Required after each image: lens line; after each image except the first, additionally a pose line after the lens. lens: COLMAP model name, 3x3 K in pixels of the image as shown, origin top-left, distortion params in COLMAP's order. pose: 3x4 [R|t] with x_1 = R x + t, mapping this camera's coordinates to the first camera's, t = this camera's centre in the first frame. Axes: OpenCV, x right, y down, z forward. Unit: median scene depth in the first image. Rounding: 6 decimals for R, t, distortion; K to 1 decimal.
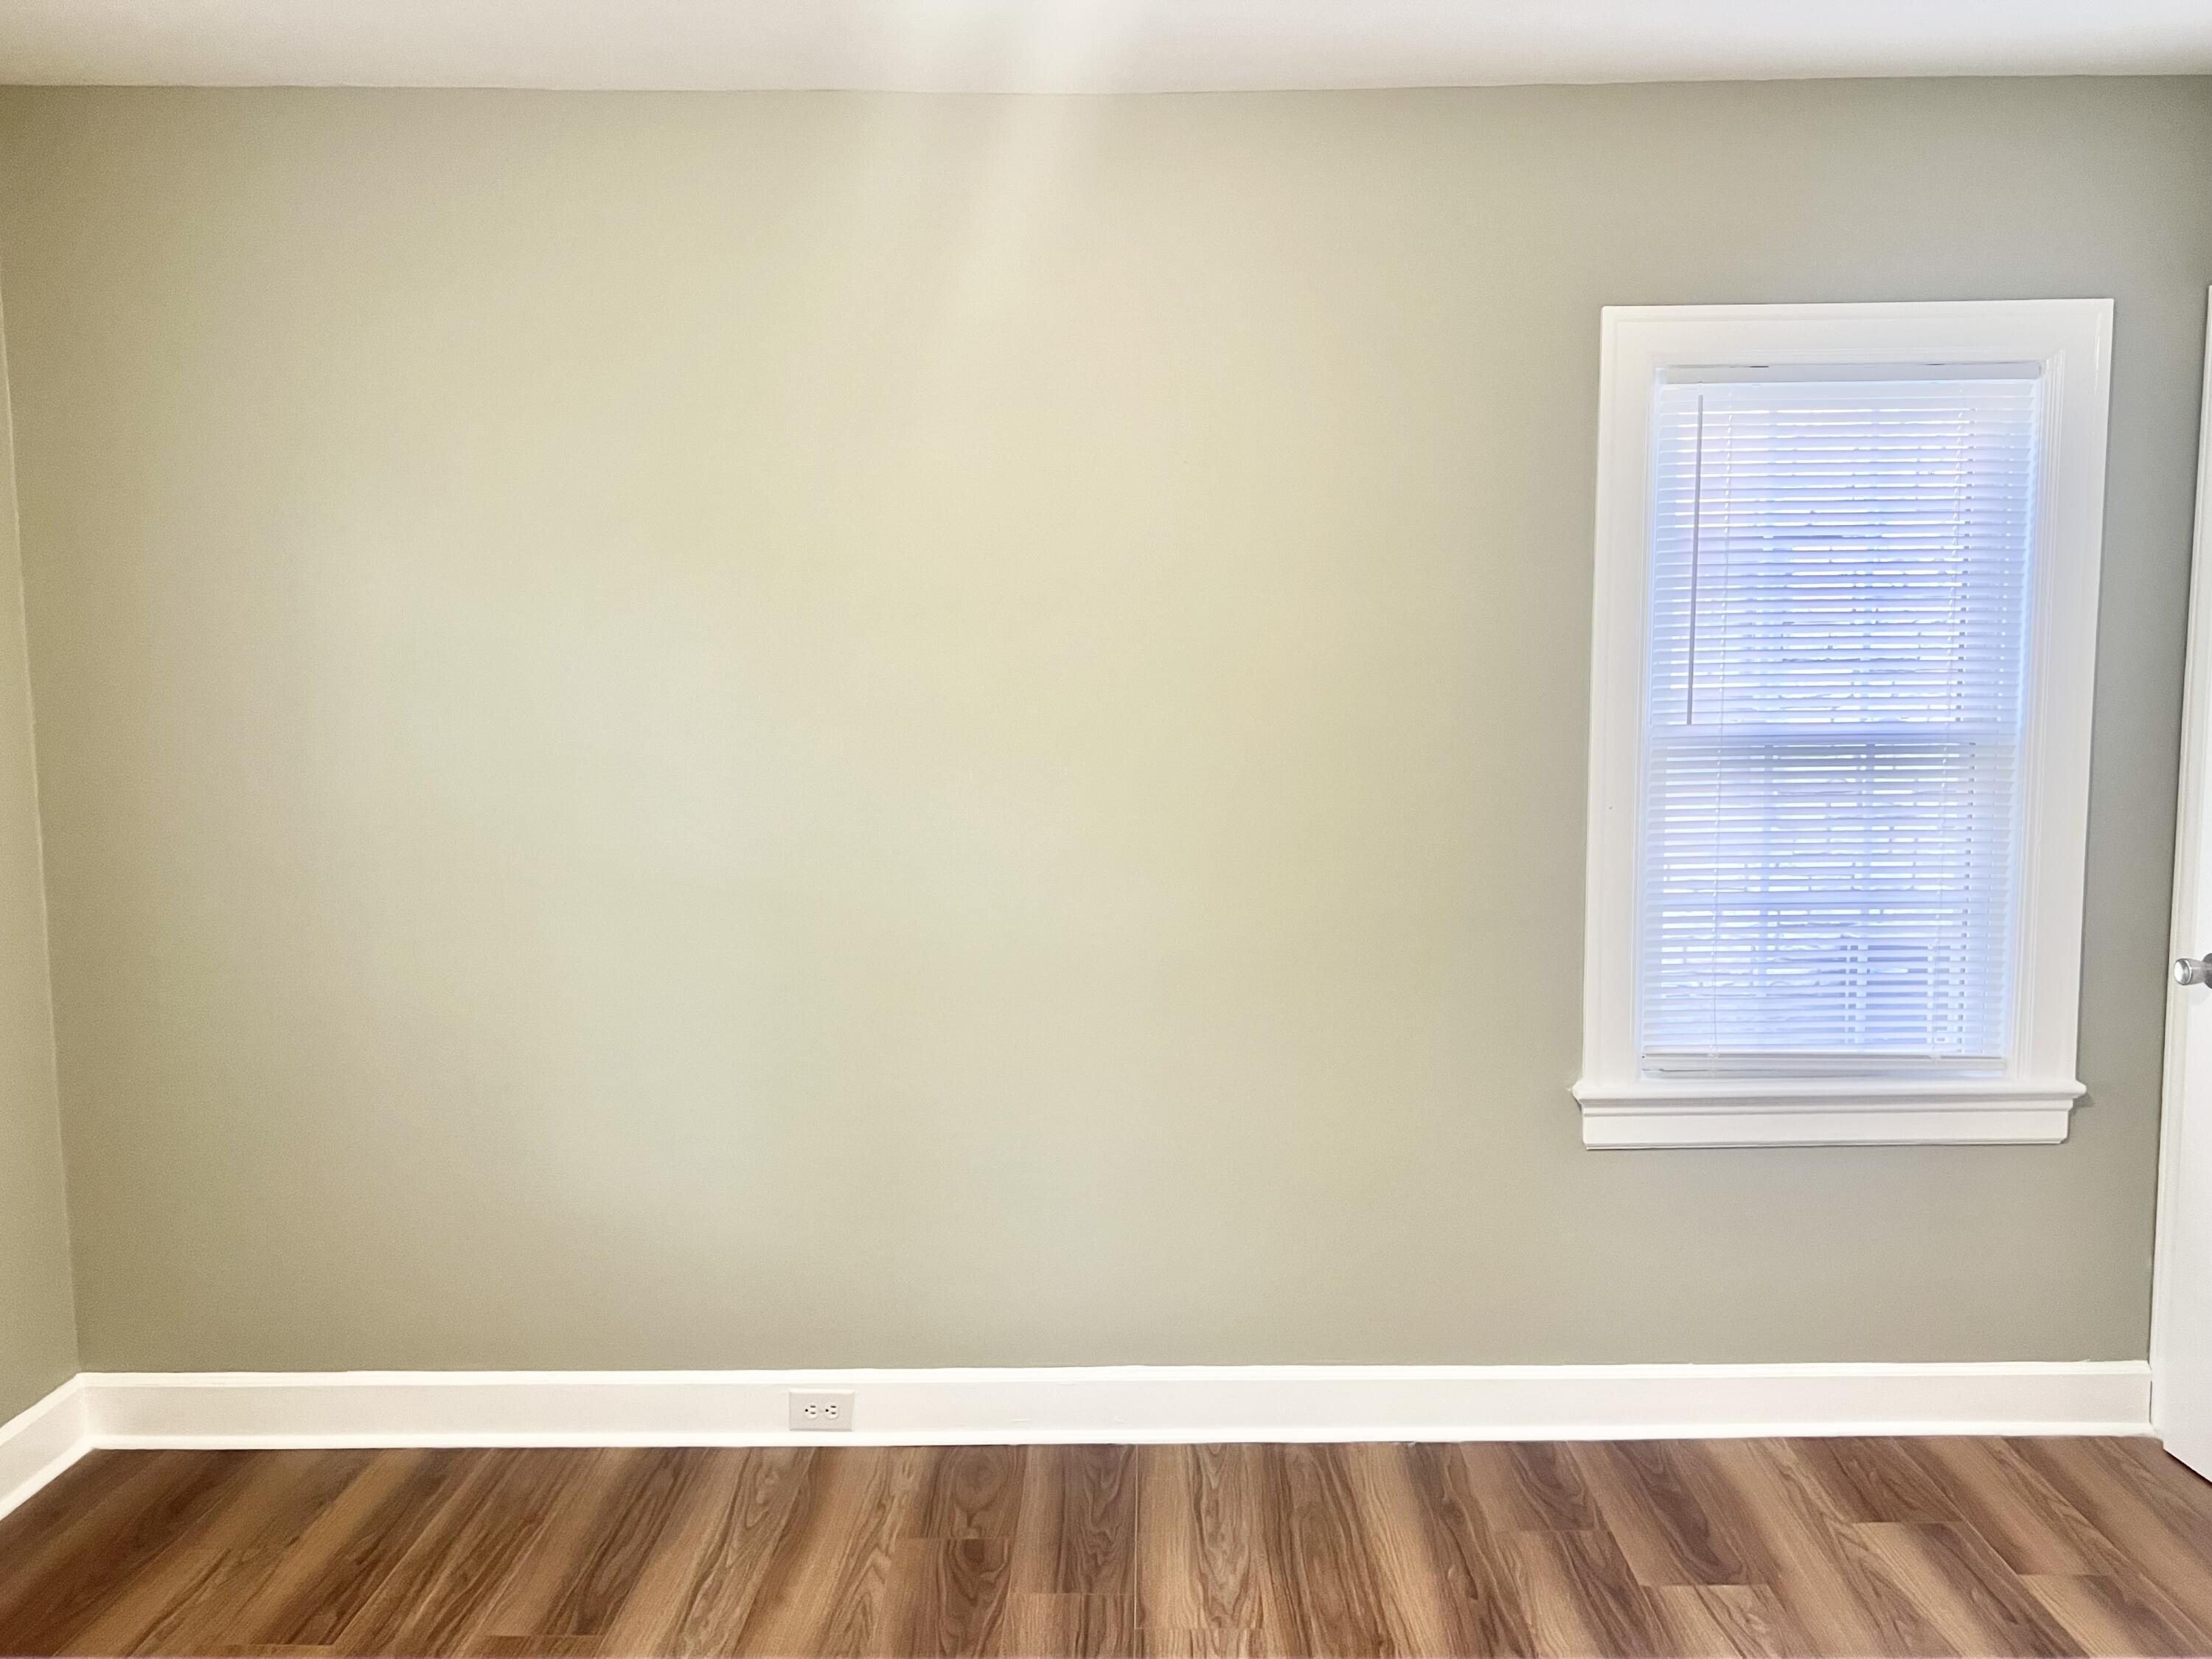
lens RADIAL K [[1724.1, 0, 1099.6], [0, 1724.1, 823.4], [0, 0, 1]] dist [0.064438, -0.056980]
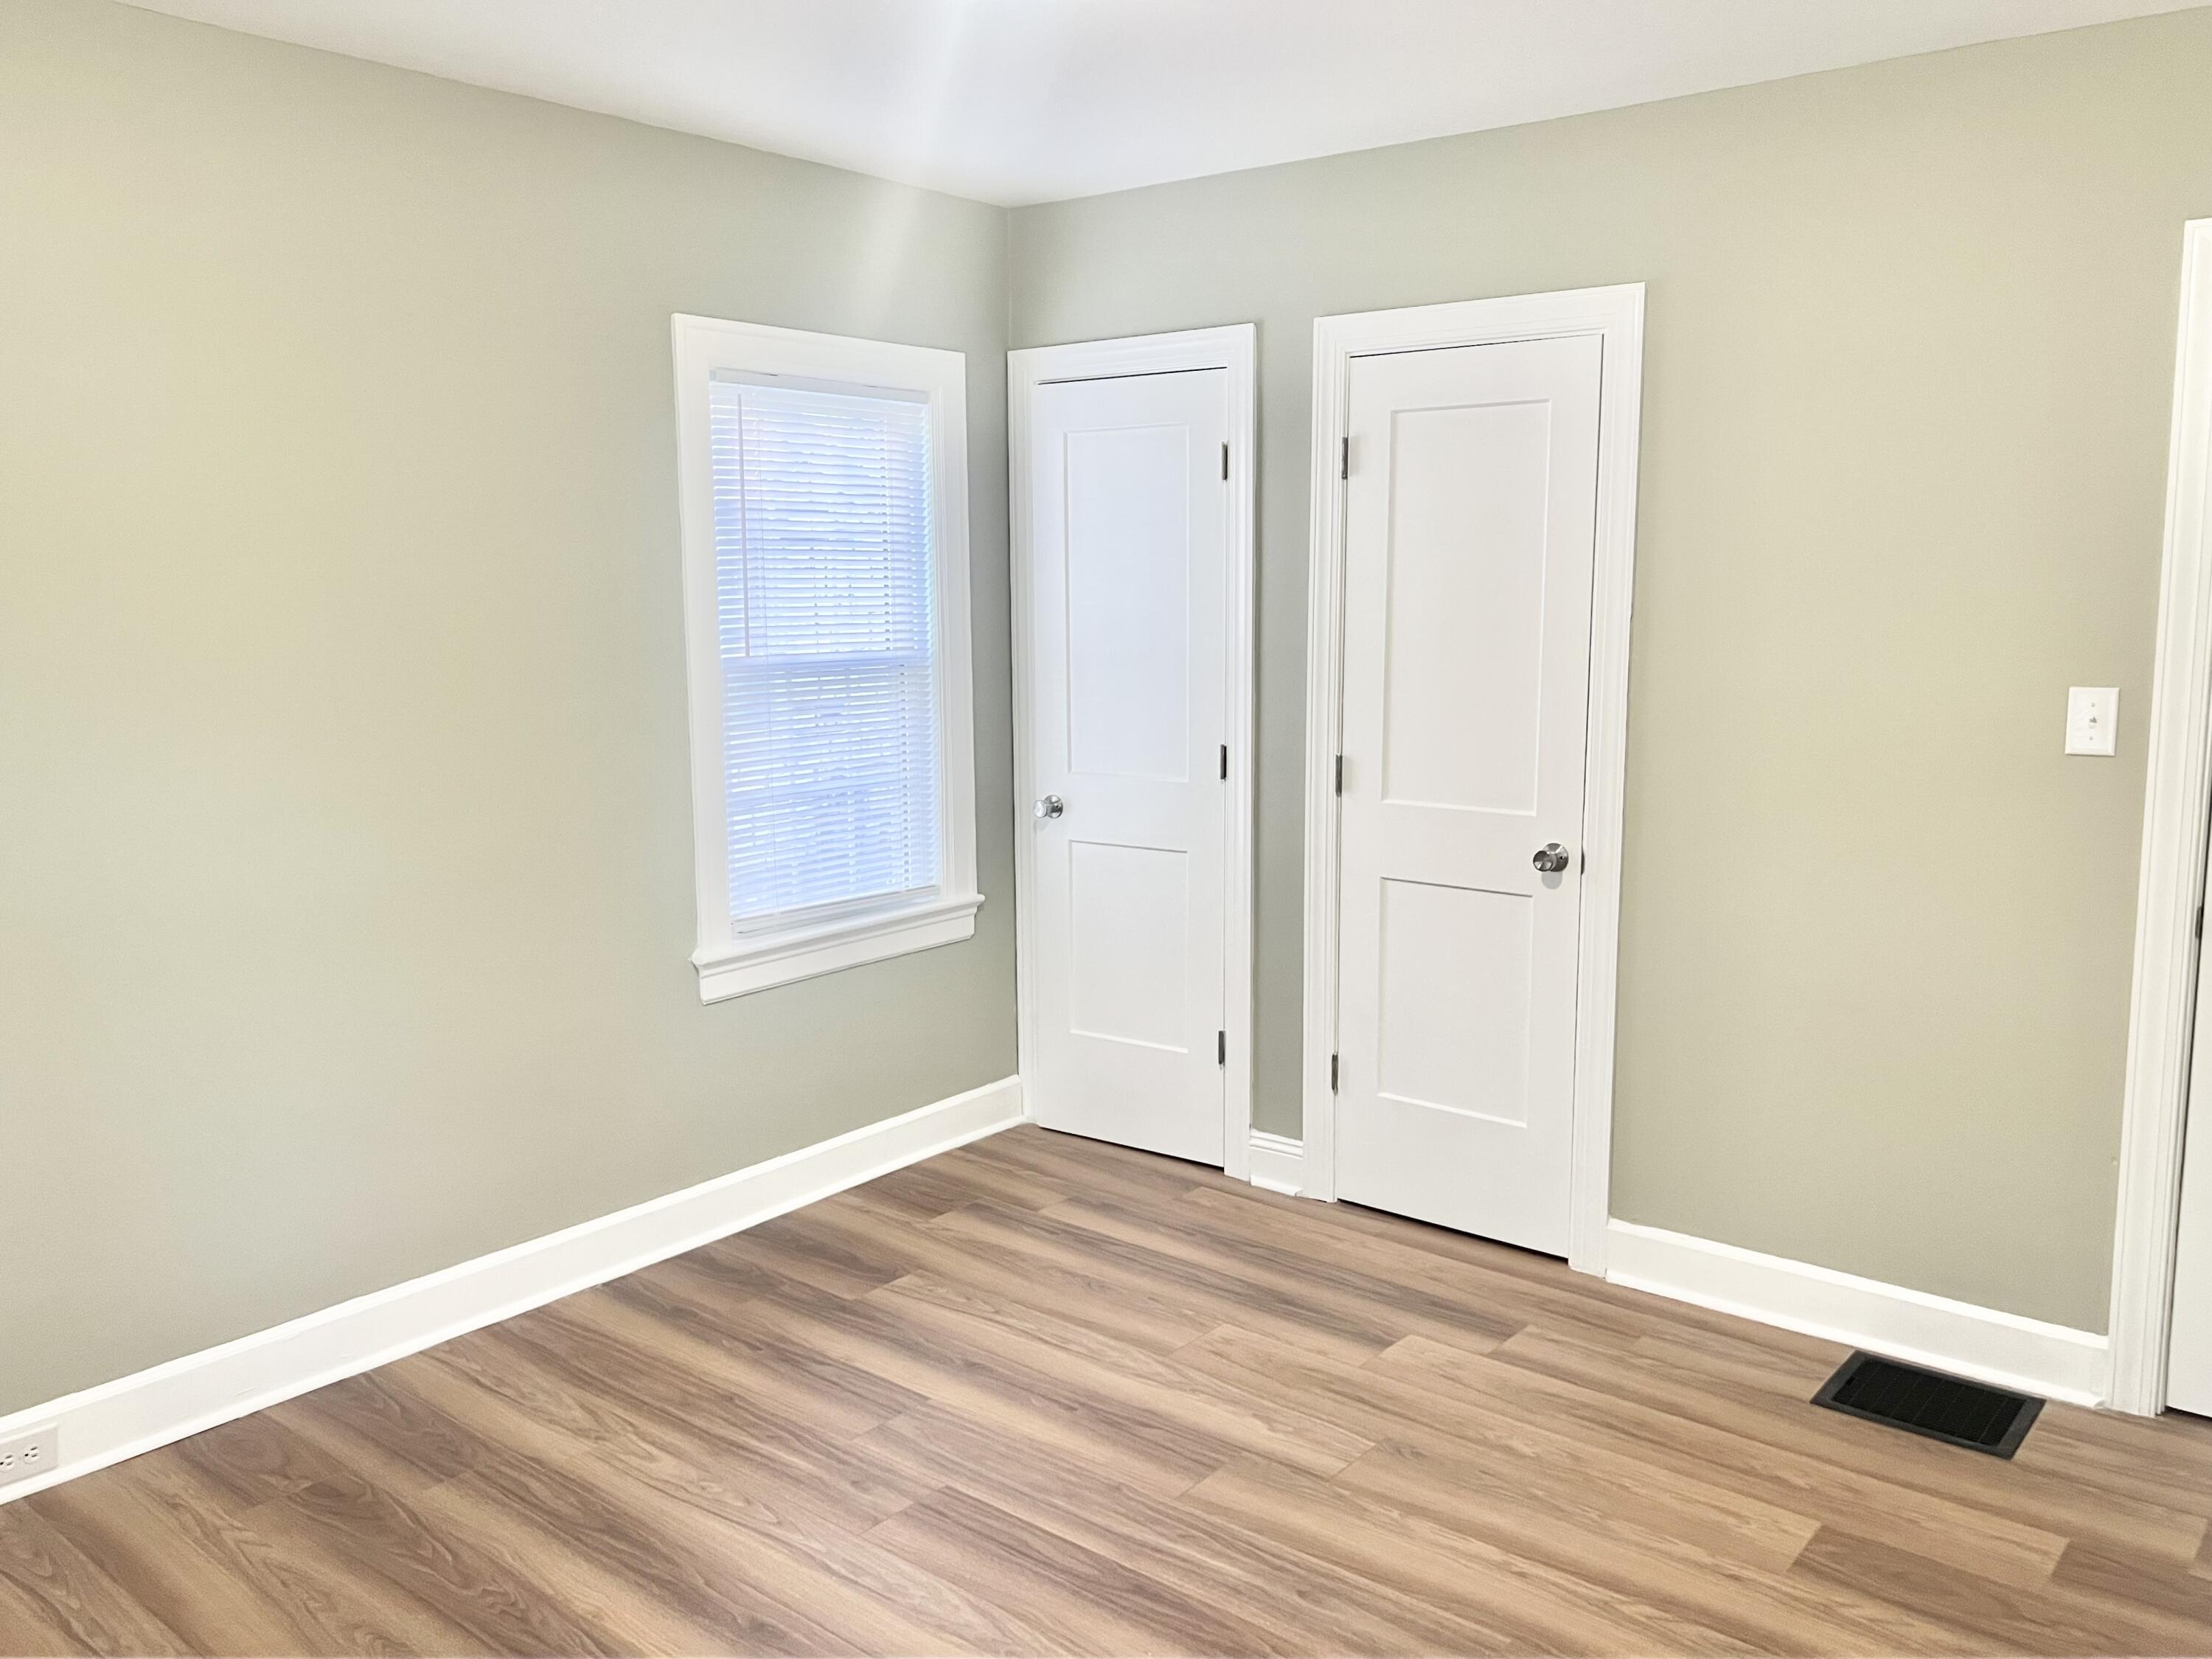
lens RADIAL K [[1724.1, 0, 1090.2], [0, 1724.1, 826.7], [0, 0, 1]] dist [0.064438, -0.056980]
pose [[0.640813, -0.104194, 0.760593, -0.471345], [0.085113, 0.994282, 0.064497, 0.007149], [-0.762964, 0.023406, 0.646017, -0.001083]]
